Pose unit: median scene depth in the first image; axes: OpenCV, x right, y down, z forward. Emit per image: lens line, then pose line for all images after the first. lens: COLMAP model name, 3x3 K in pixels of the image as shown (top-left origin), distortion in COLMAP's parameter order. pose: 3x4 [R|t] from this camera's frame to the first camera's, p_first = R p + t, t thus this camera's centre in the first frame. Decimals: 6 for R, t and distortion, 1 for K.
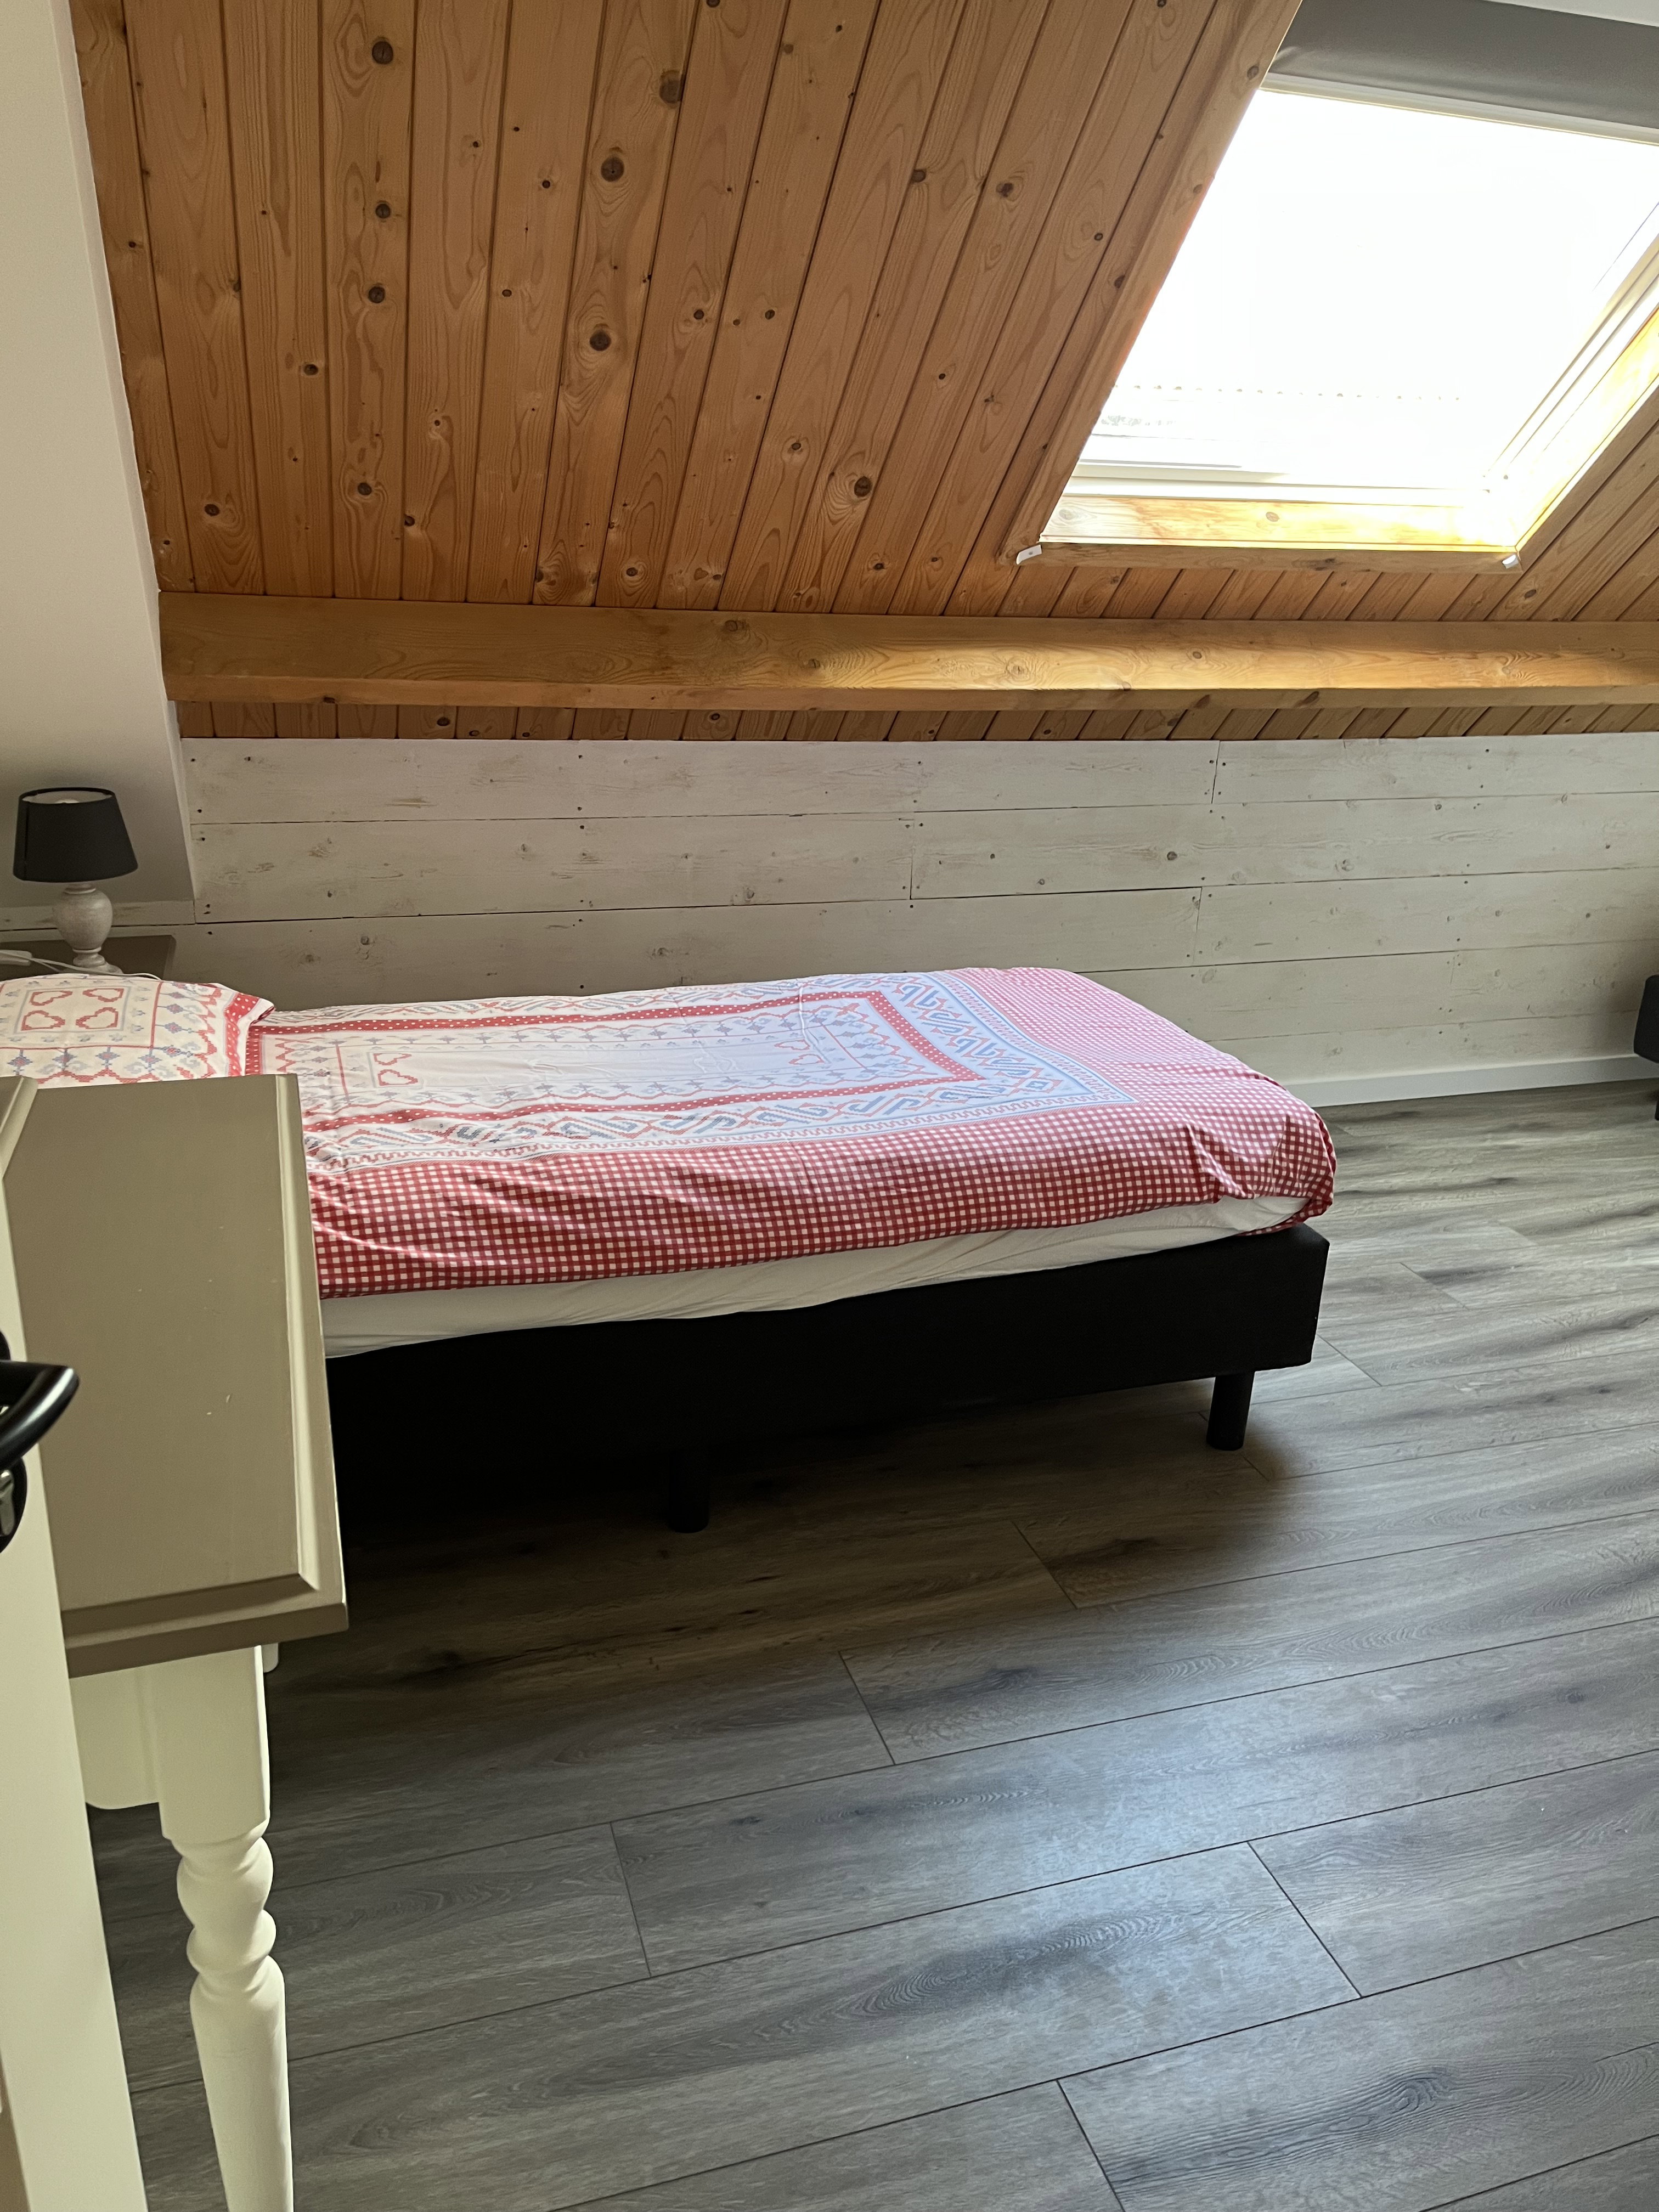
lens RADIAL K [[1693.8, 0, 820.7], [0, 1693.8, 1103.1], [0, 0, 1]] dist [0.075345, -0.098845]
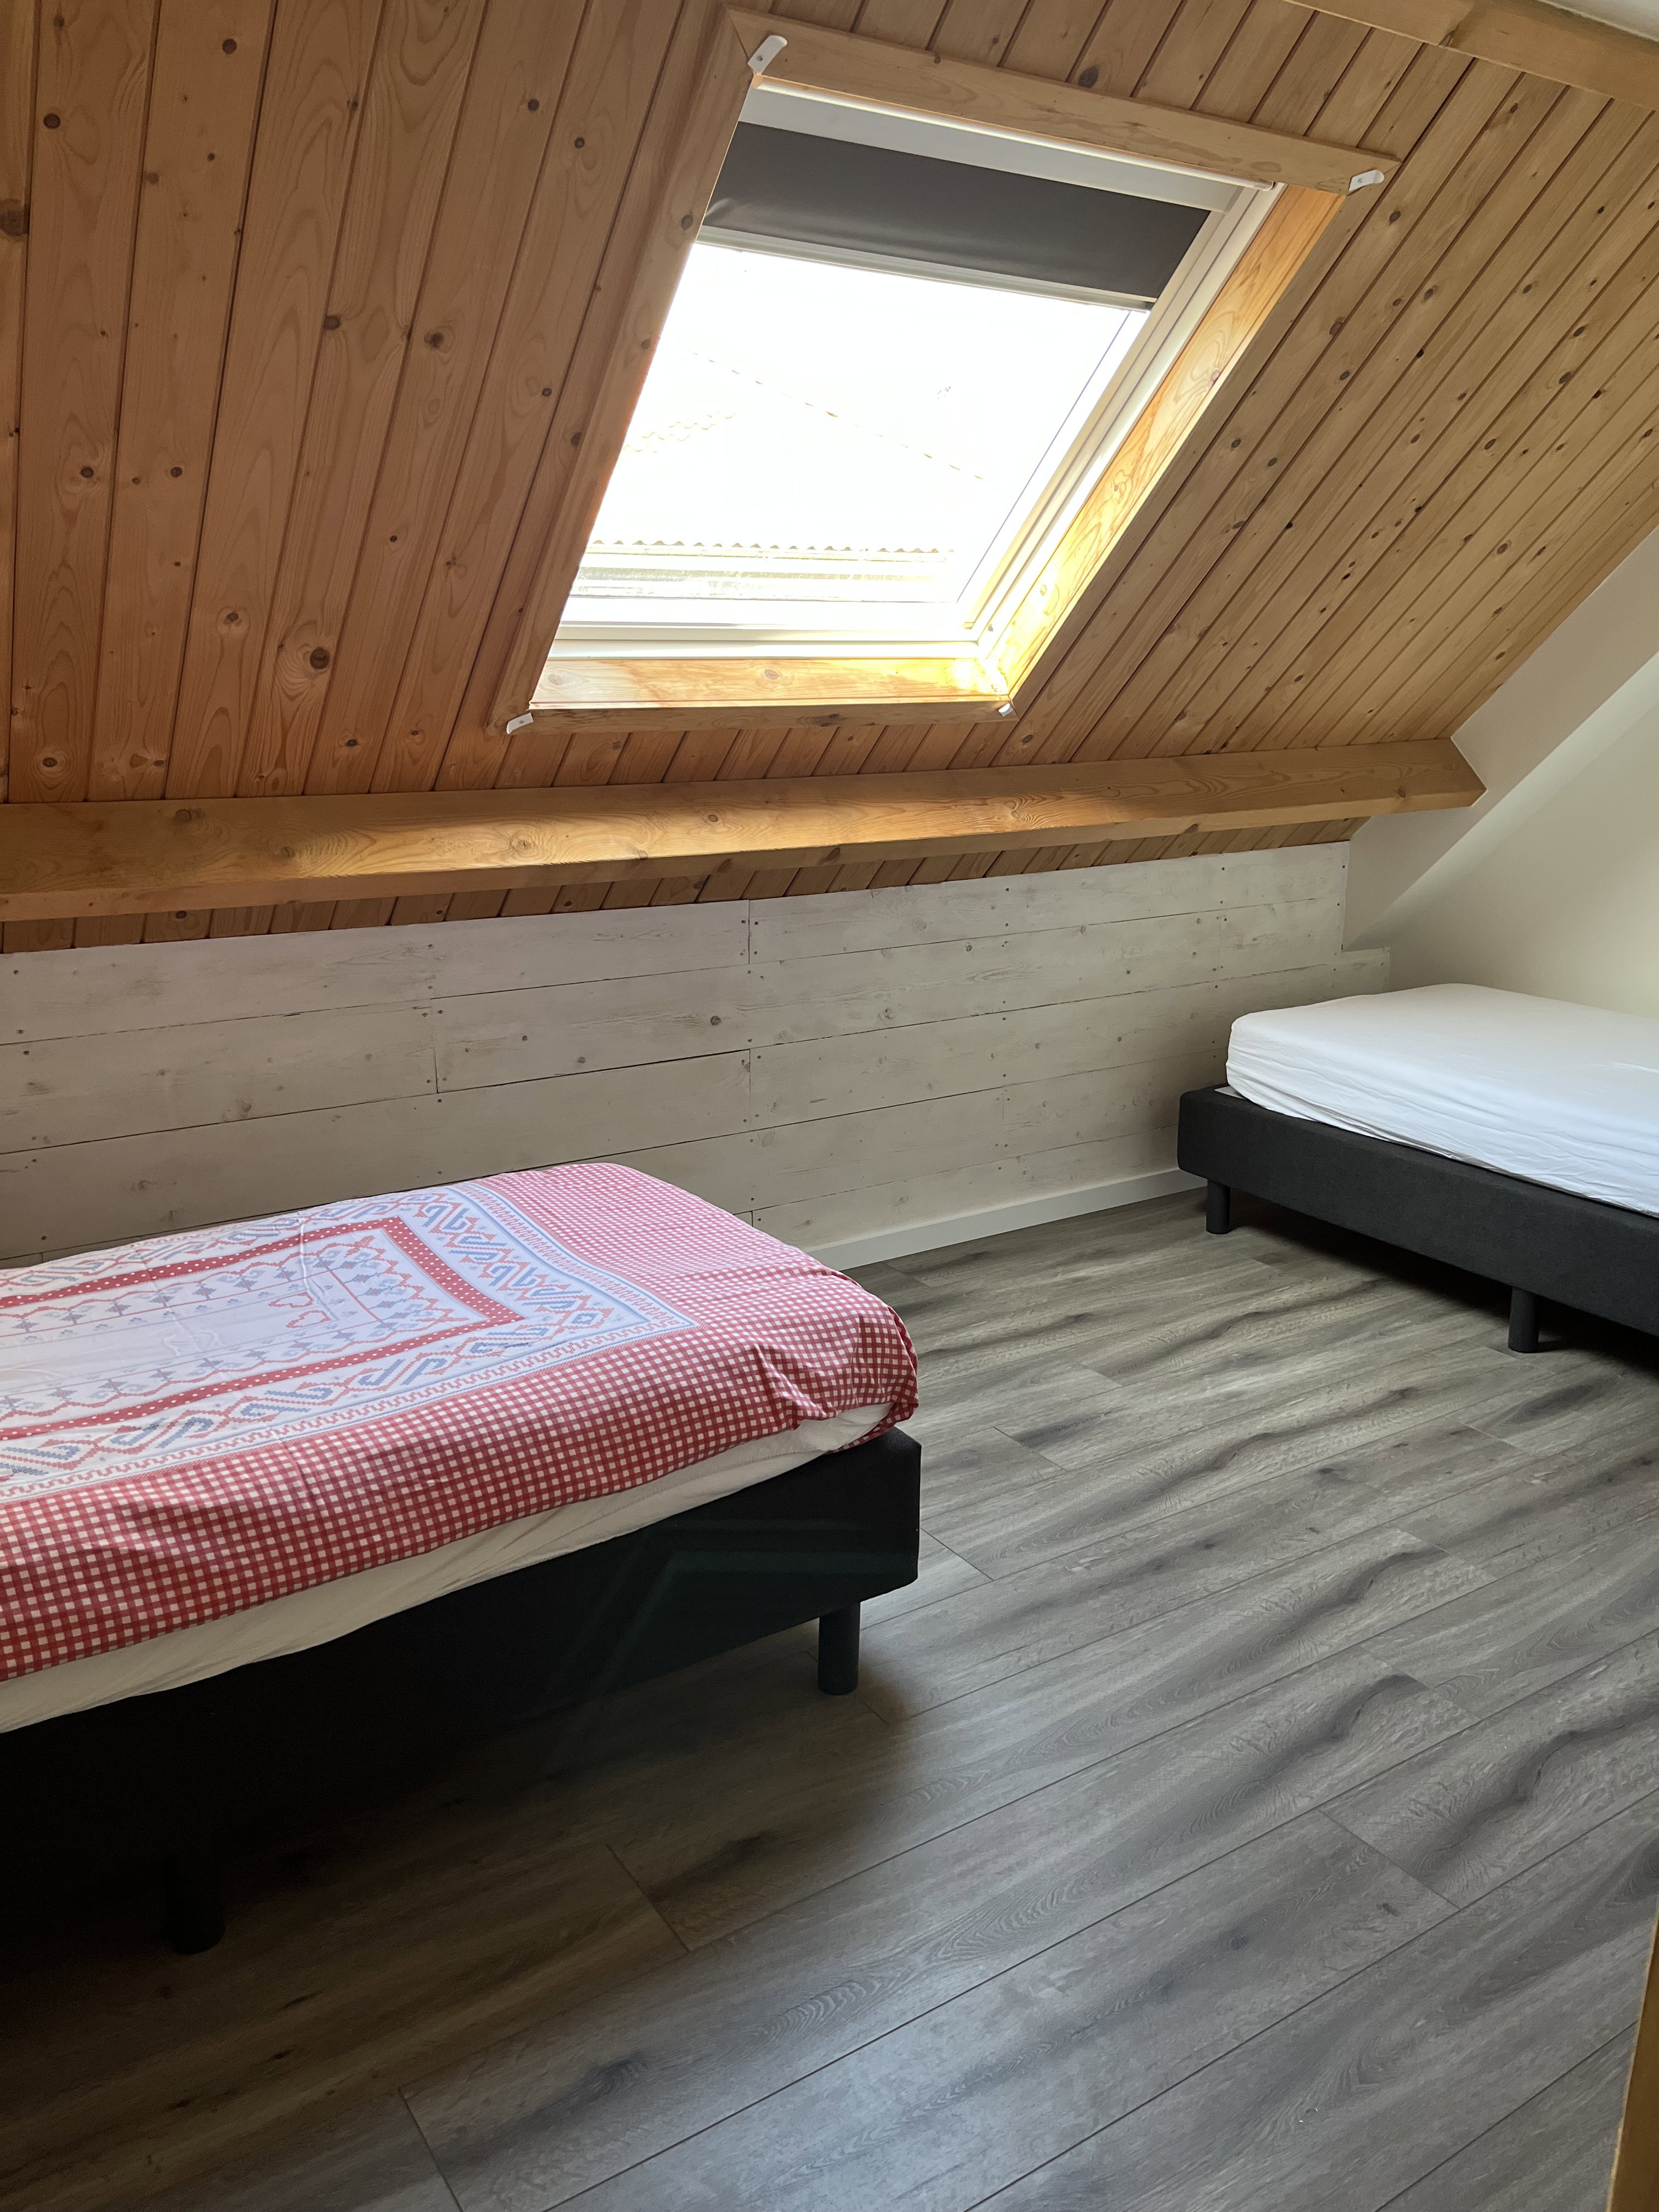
lens RADIAL K [[1693.8, 0, 825.1], [0, 1693.8, 1082.9], [0, 0, 1]] dist [0.075345, -0.098845]
pose [[0.963773, -0.097245, 0.248364, 0.037865], [0.119238, 0.990024, -0.075064, -0.045379], [-0.238587, 0.101959, 0.965754, 0.102907]]
